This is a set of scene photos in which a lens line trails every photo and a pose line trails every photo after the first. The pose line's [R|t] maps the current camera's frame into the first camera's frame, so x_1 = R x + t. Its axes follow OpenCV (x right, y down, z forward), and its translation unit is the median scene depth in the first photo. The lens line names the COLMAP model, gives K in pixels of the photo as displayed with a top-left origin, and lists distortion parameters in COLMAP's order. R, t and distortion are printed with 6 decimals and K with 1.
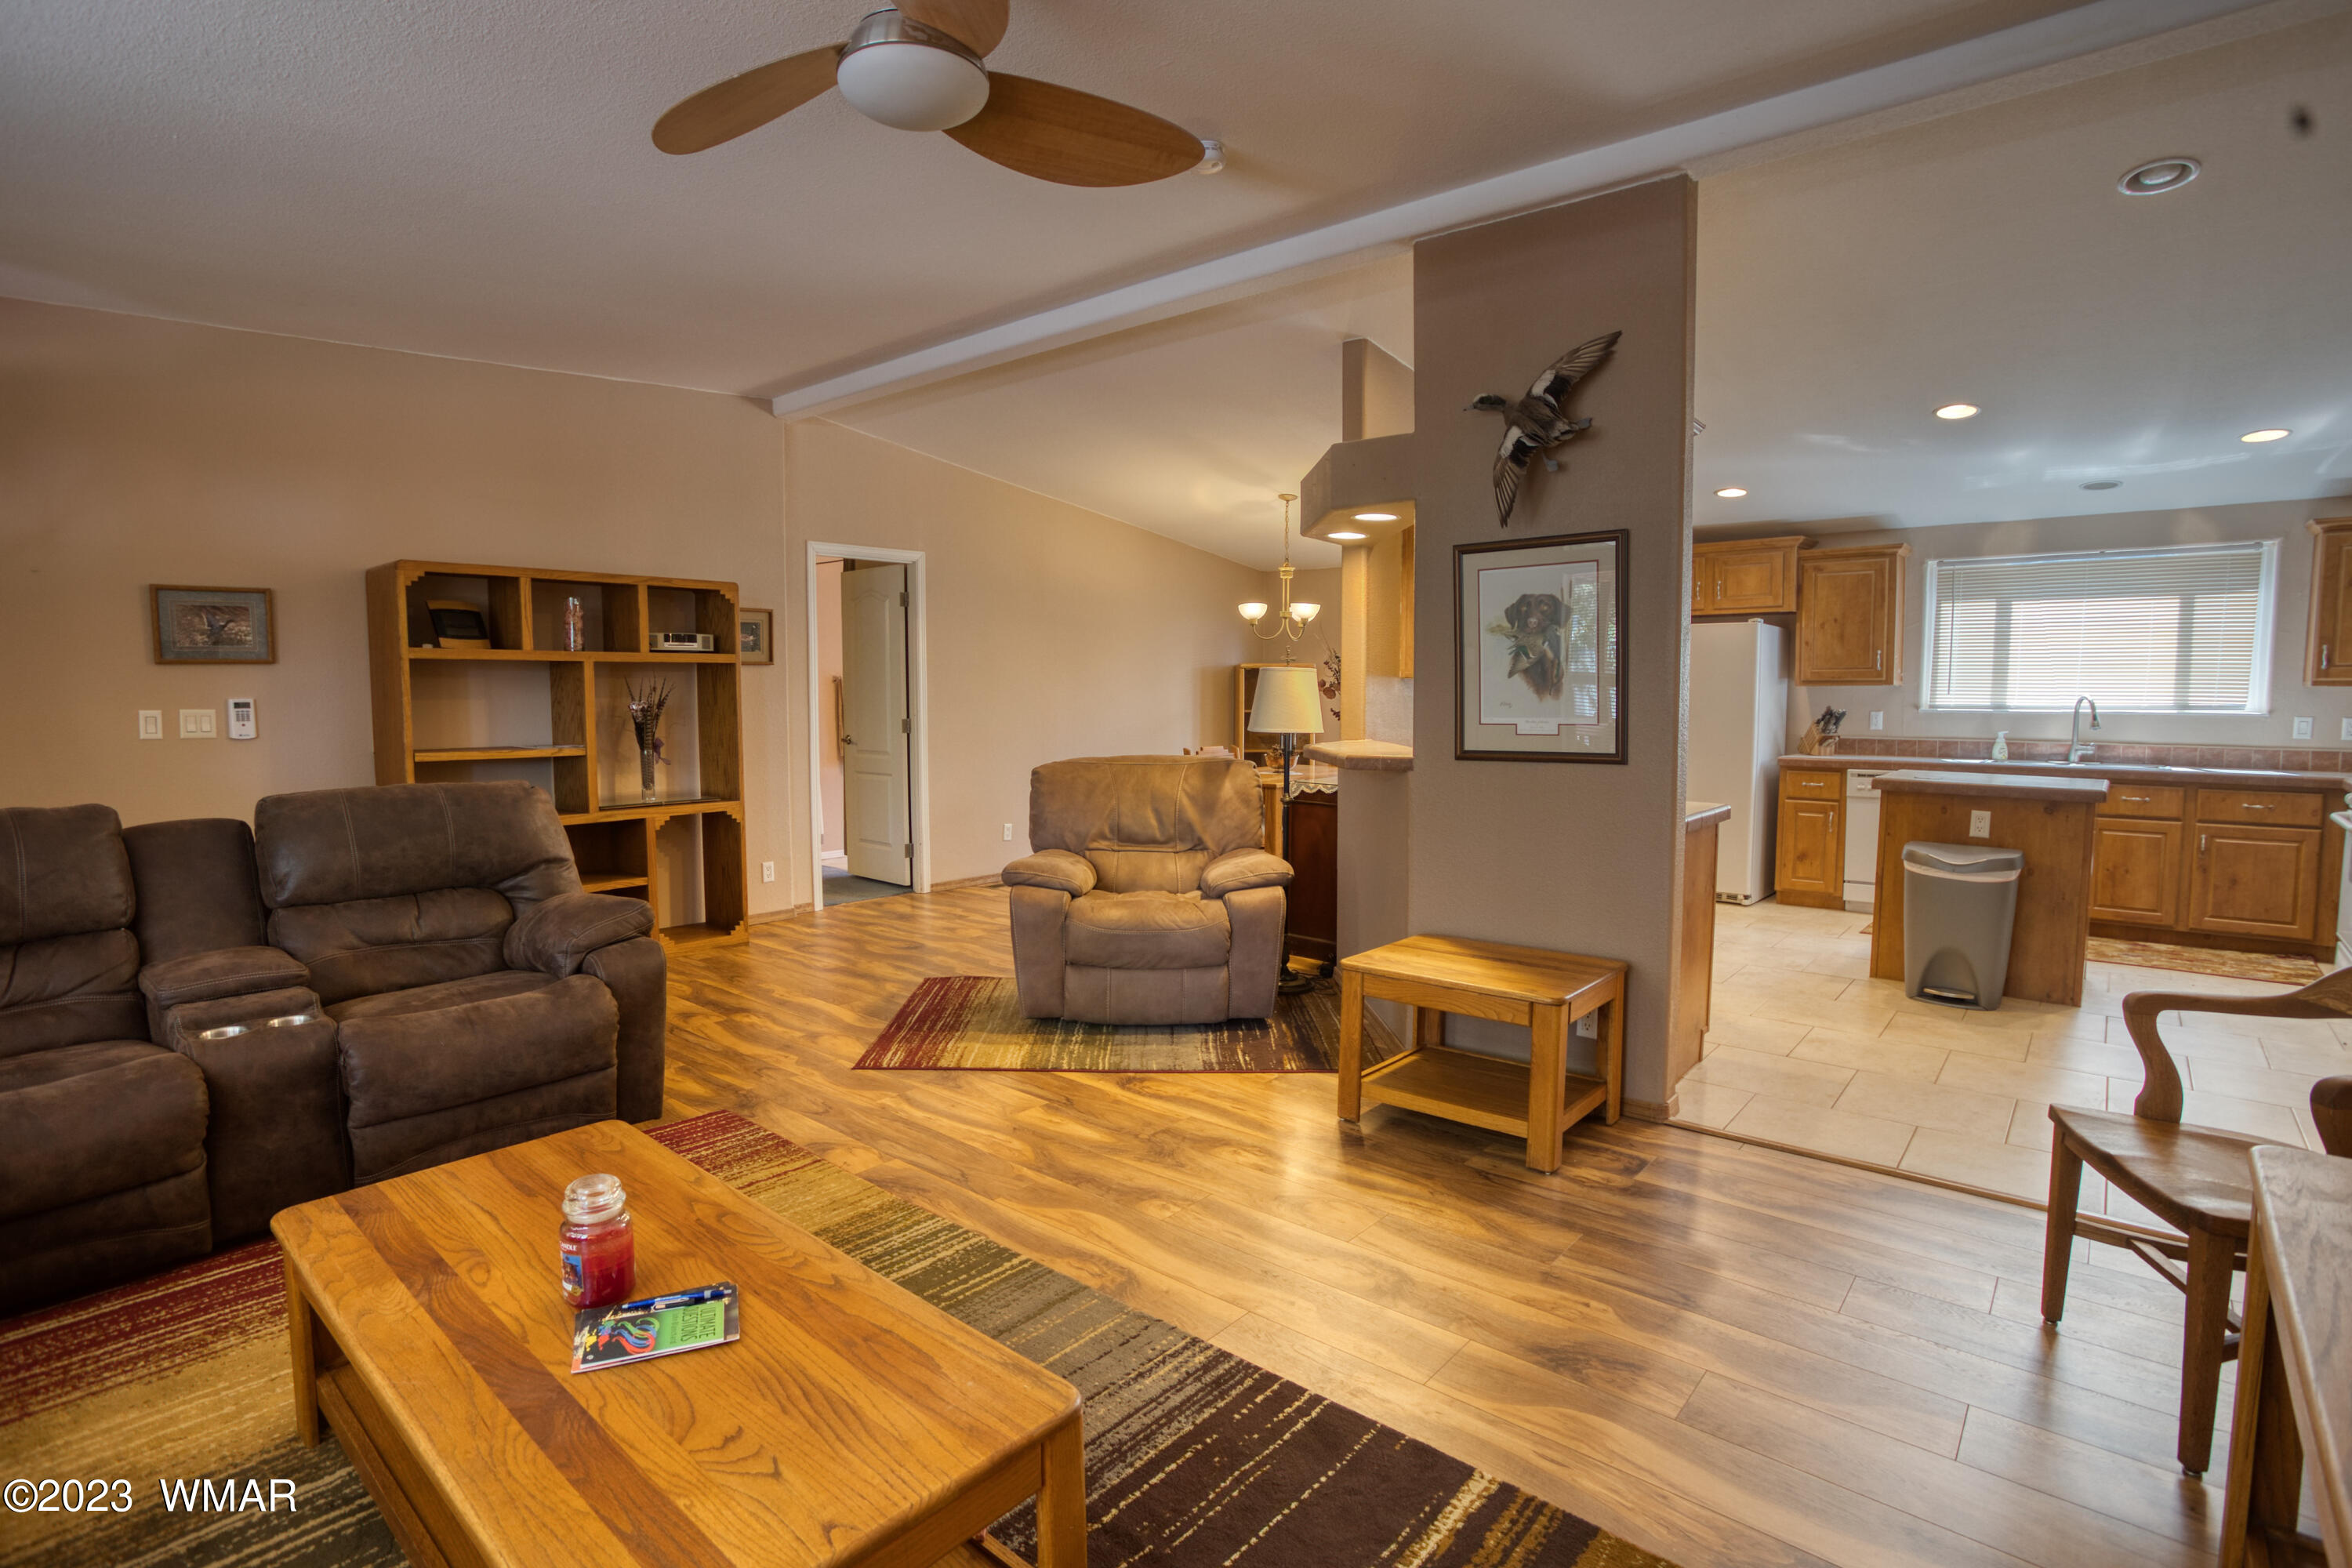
lens RADIAL K [[1163.1, 0, 1176.0], [0, 1163.1, 784.0], [0, 0, 1]] dist [-0.052958, 0.000234]
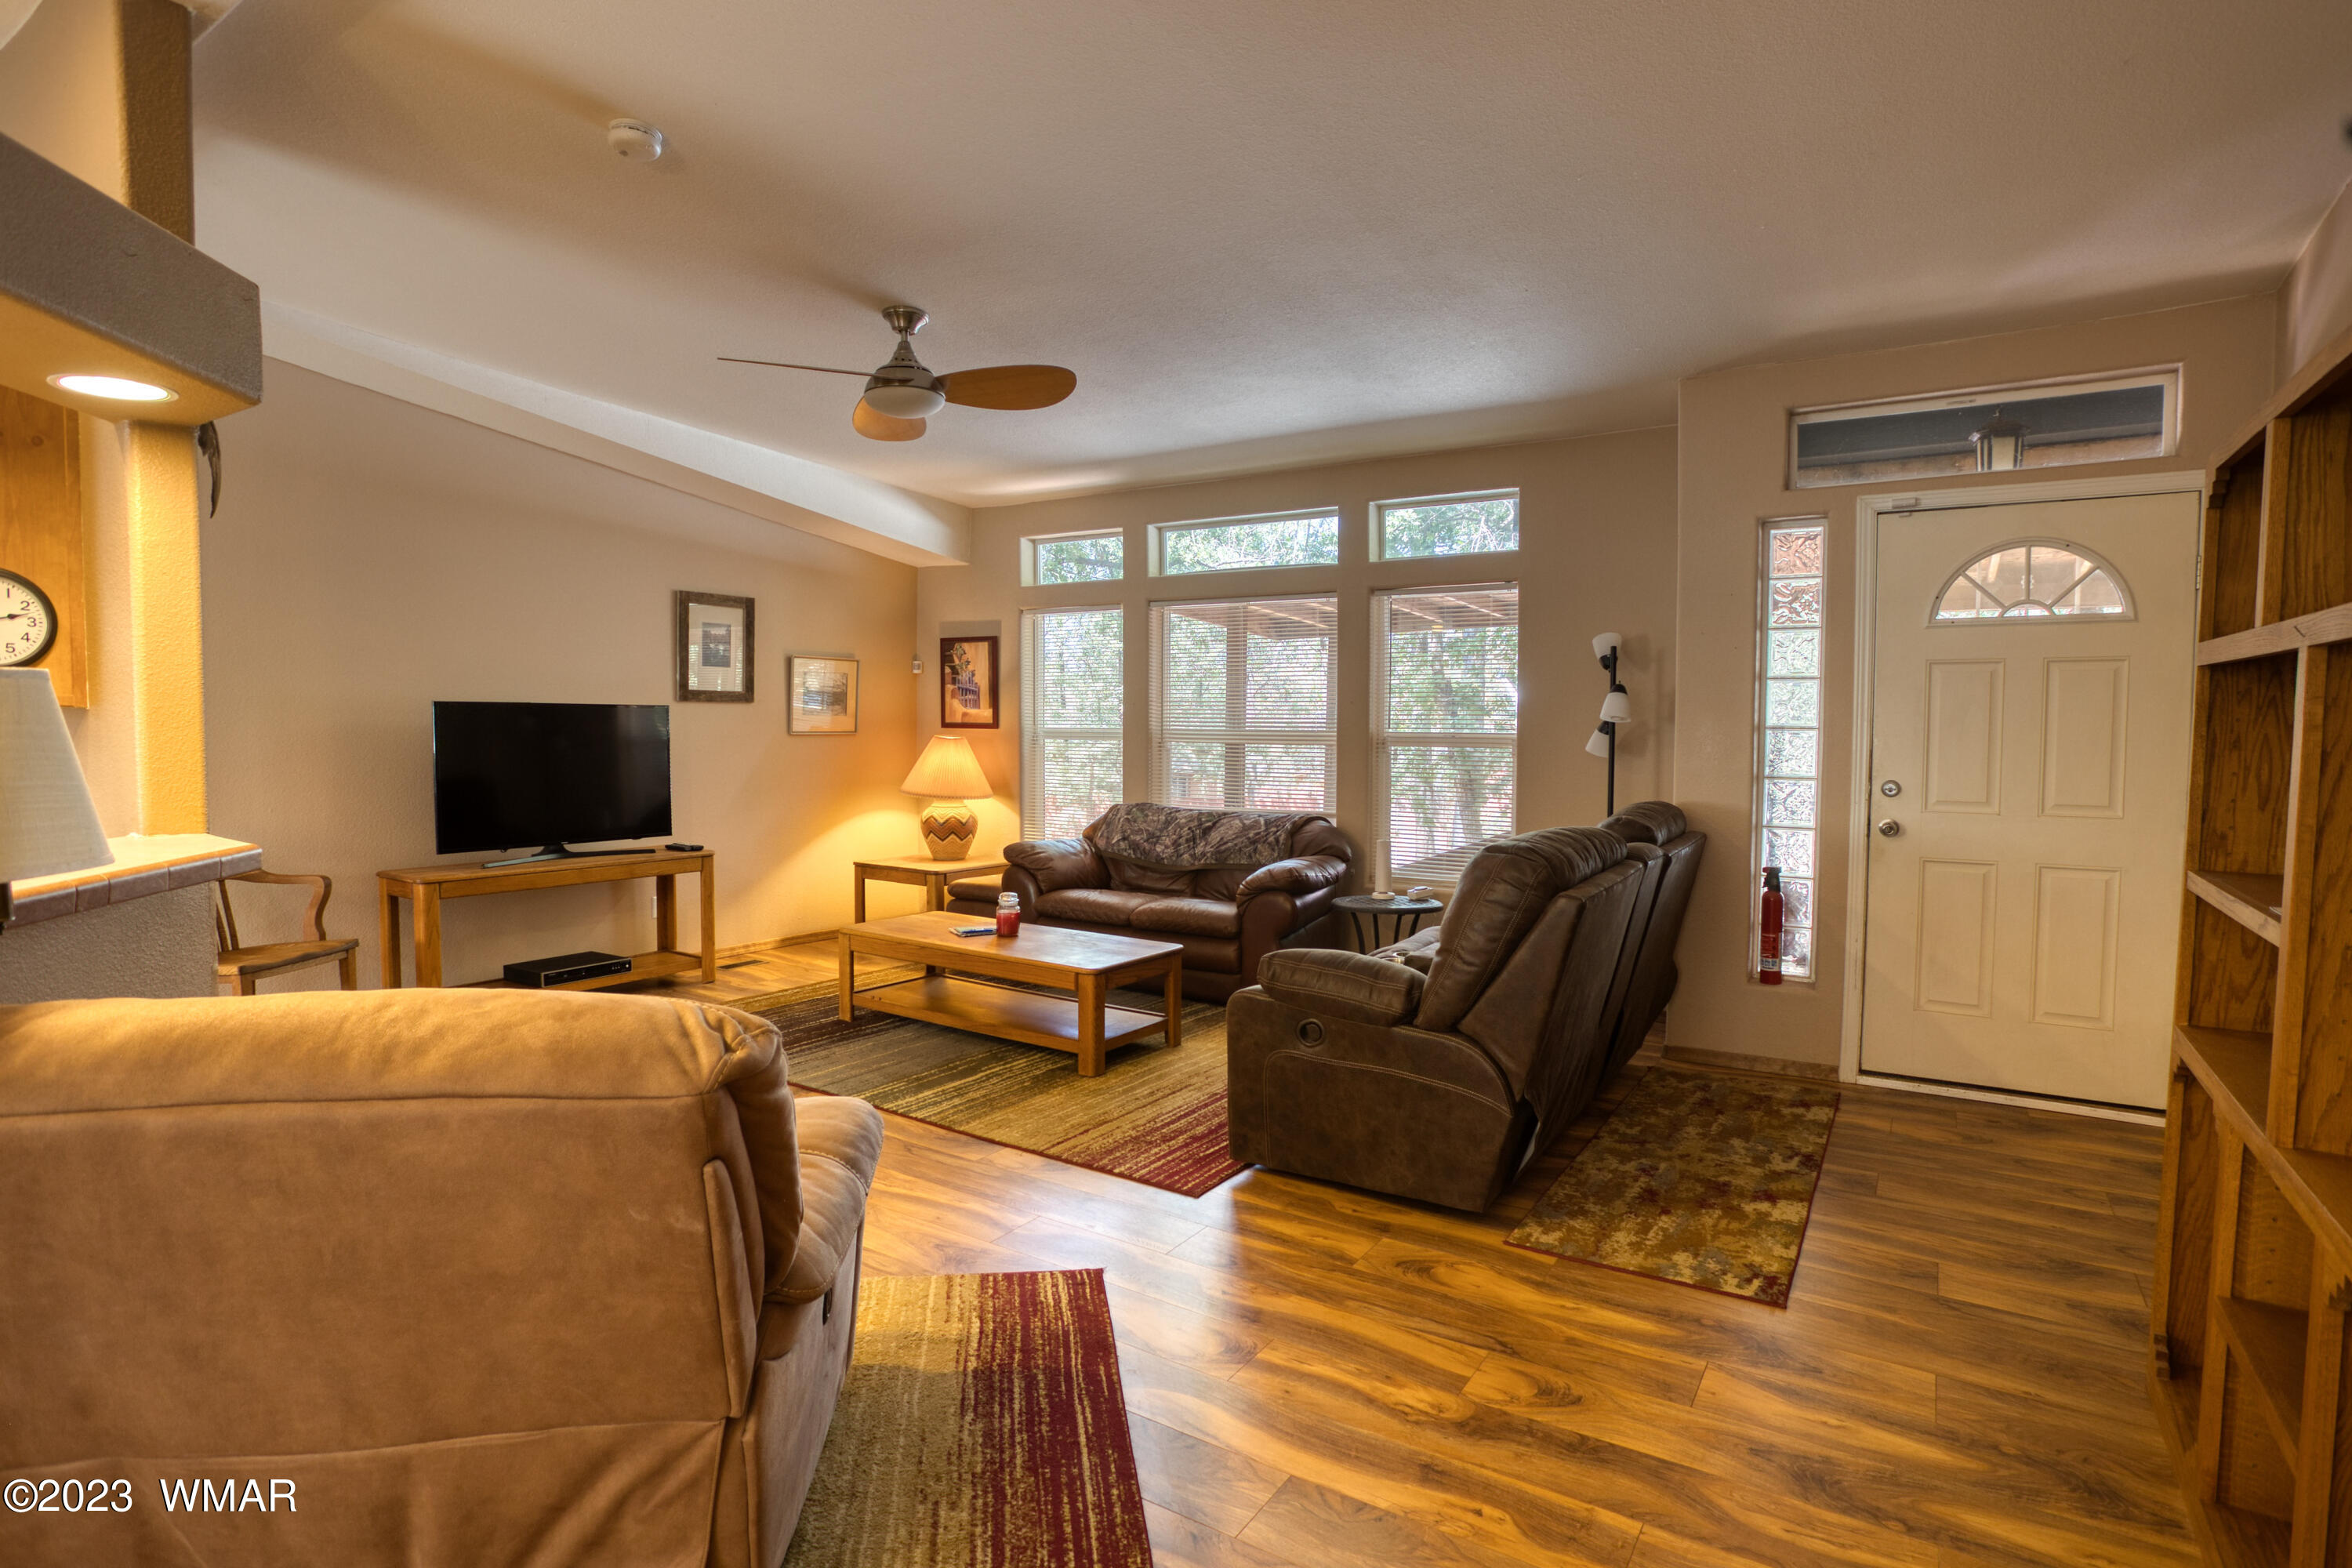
lens RADIAL K [[1163.1, 0, 1176.0], [0, 1163.1, 784.0], [0, 0, 1]] dist [-0.052958, 0.000234]
pose [[-0.991882, 0.001813, -0.127146, -0.253957], [-0.015730, 0.990468, 0.136838, -0.150383], [0.126182, 0.137728, -0.982400, 1.770989]]
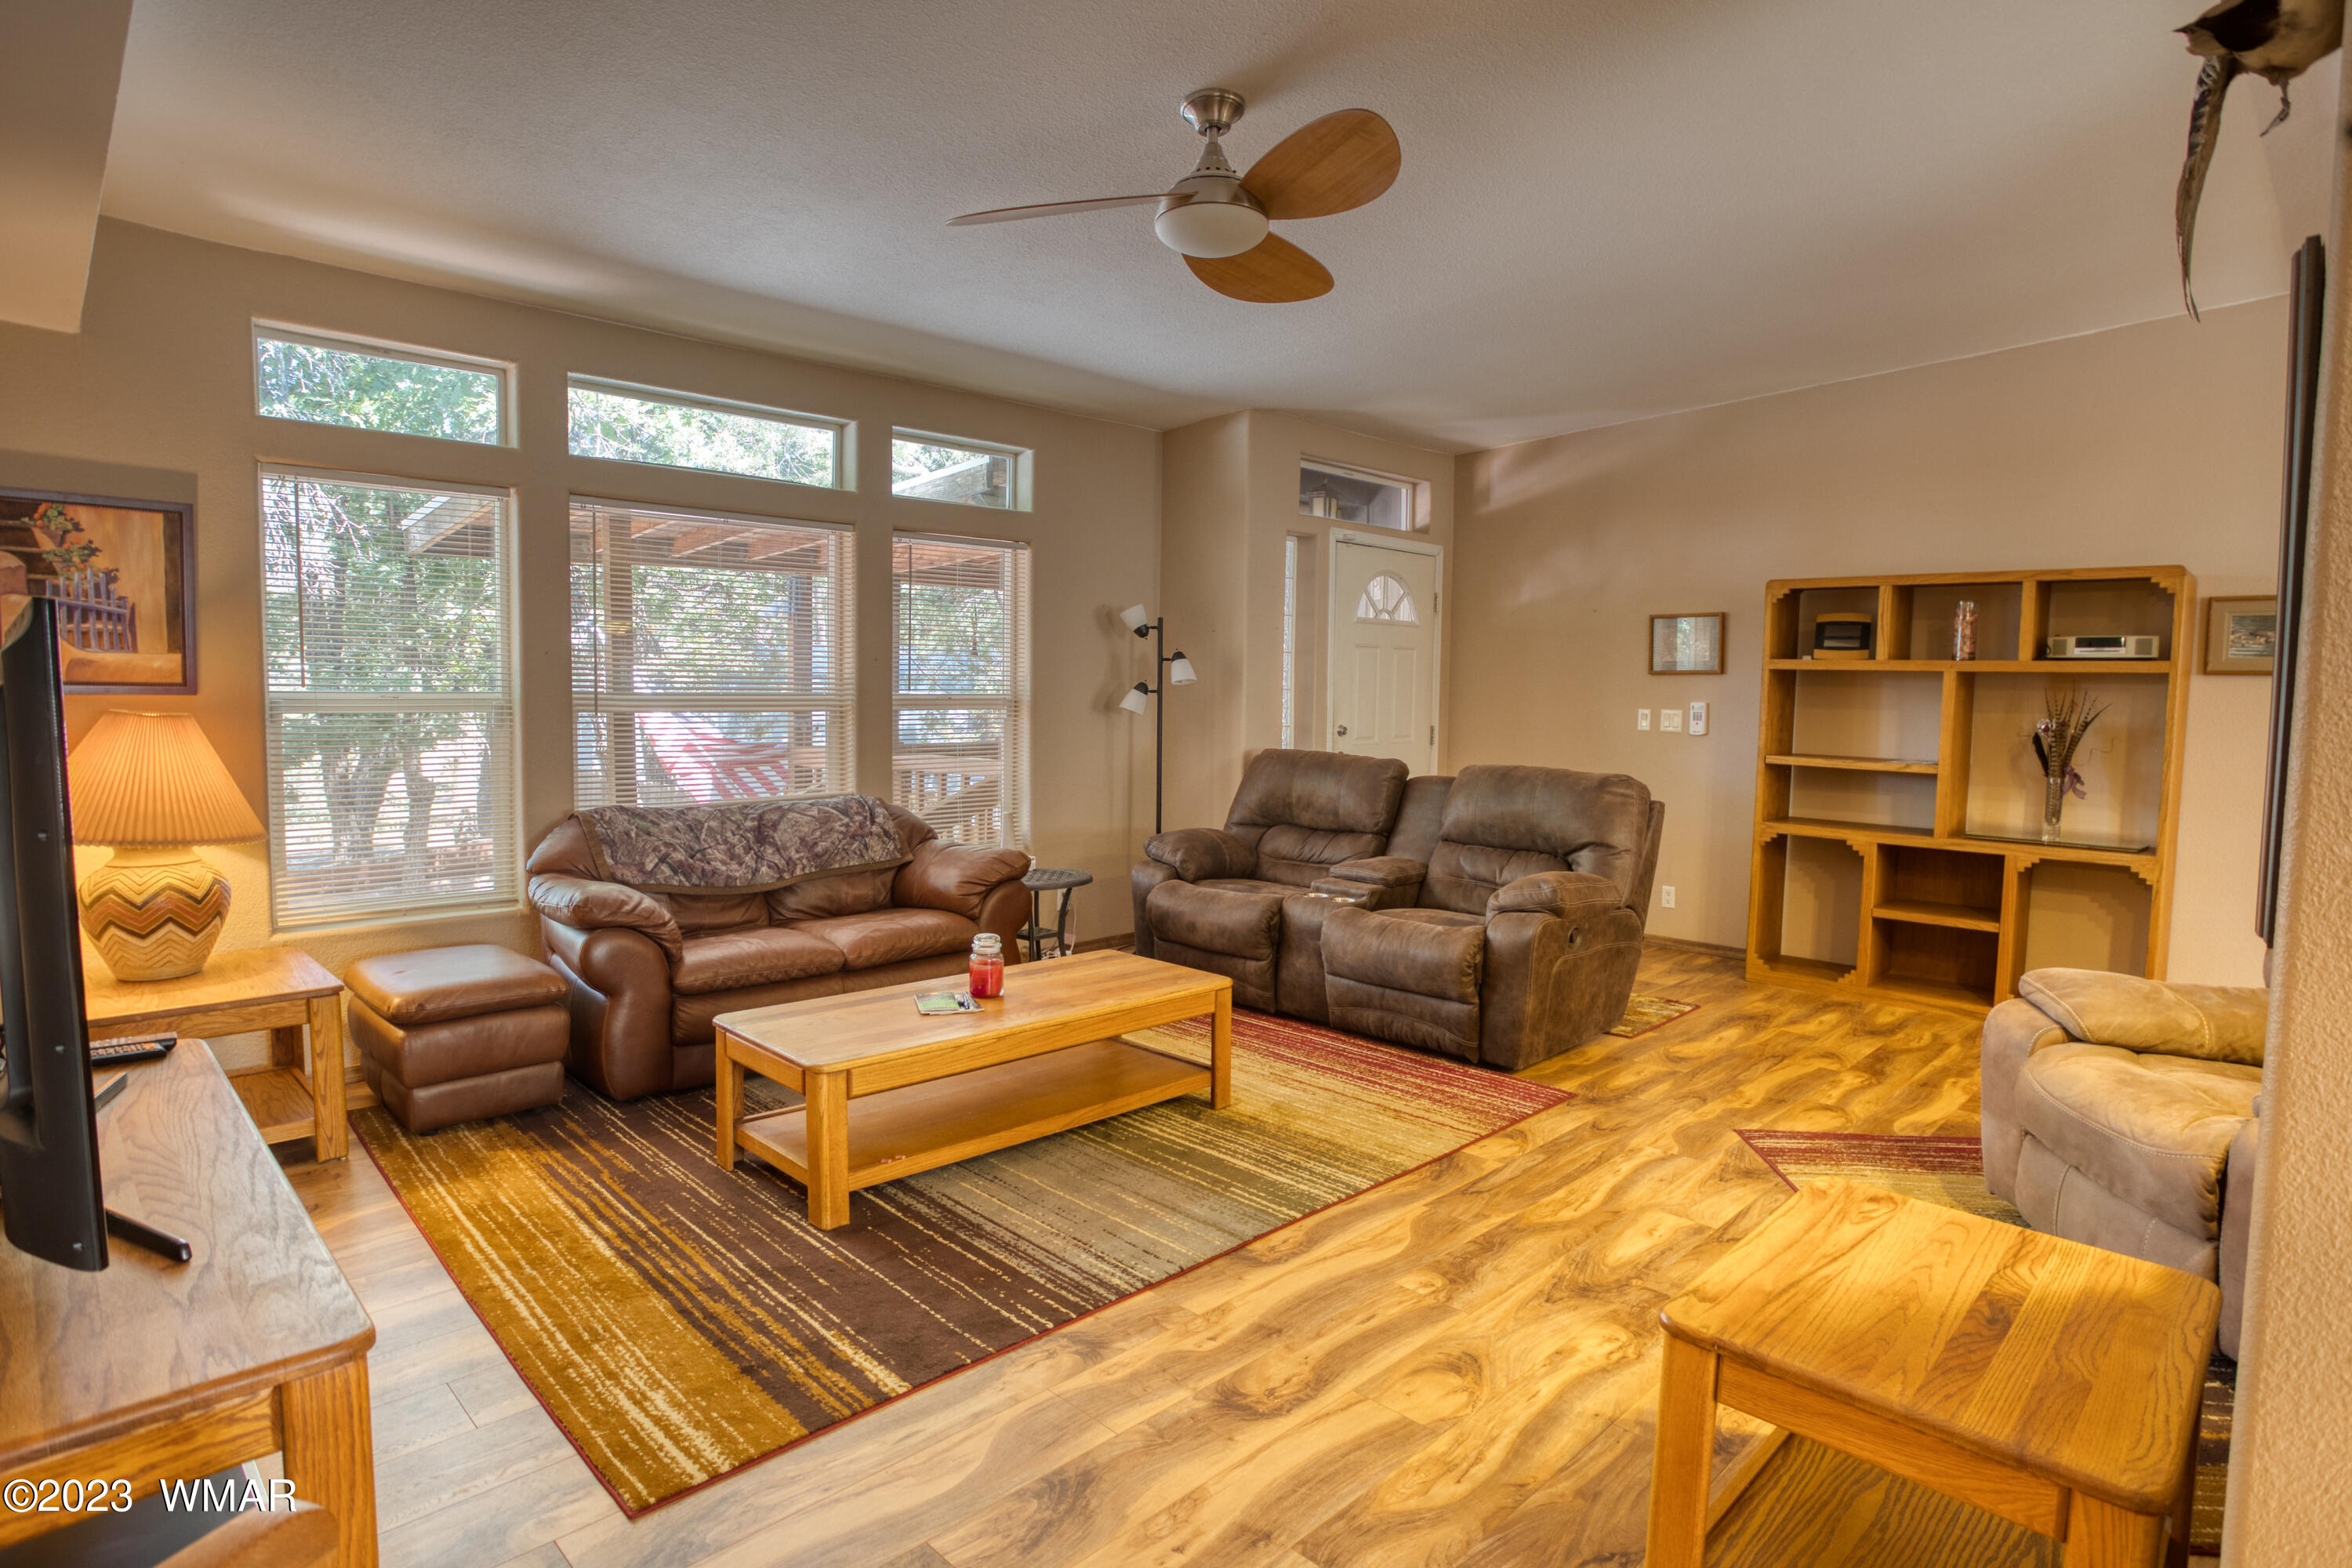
lens RADIAL K [[1231.2, 0, 1136.7], [0, 1231.2, 774.6], [0, 0, 1]] dist [-0.061538, 0.000827]
pose [[-0.107949, 0.069691, -0.991711, 0.709752], [-0.096045, 0.992143, 0.080176, -0.056052], [0.989506, 0.103904, -0.100407, 0.658040]]
